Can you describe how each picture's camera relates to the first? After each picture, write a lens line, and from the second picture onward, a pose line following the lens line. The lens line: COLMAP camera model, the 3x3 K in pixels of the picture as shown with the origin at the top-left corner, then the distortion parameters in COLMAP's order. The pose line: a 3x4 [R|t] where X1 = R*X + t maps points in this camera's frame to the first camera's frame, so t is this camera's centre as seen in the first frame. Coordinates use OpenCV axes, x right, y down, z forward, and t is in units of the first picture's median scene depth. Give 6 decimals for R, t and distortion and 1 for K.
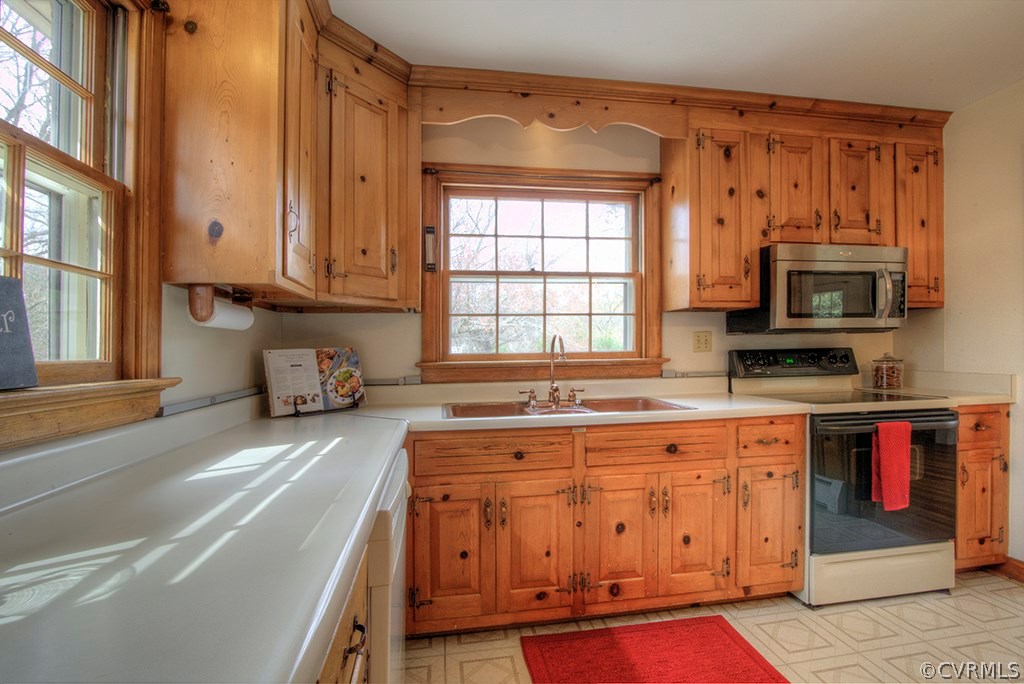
lens RADIAL K [[470.1, 0, 513.3], [0, 470.1, 348.7], [0, 0, 1]] dist [-0.020420, 0.000418]
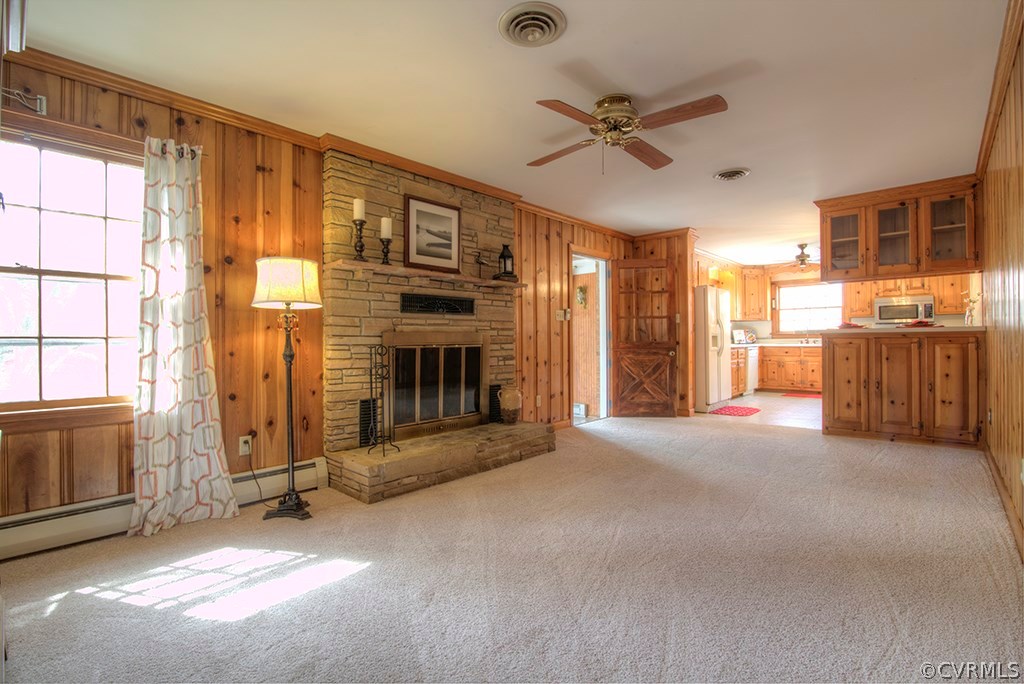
lens RADIAL K [[470.1, 0, 522.1], [0, 470.1, 333.4], [0, 0, 1]] dist [-0.020420, 0.000418]
pose [[0.631079, -0.003055, -0.775713, 1.682169], [0.007077, 0.999973, 0.001820, 0.010080], [0.775686, -0.006638, 0.631084, -3.409257]]
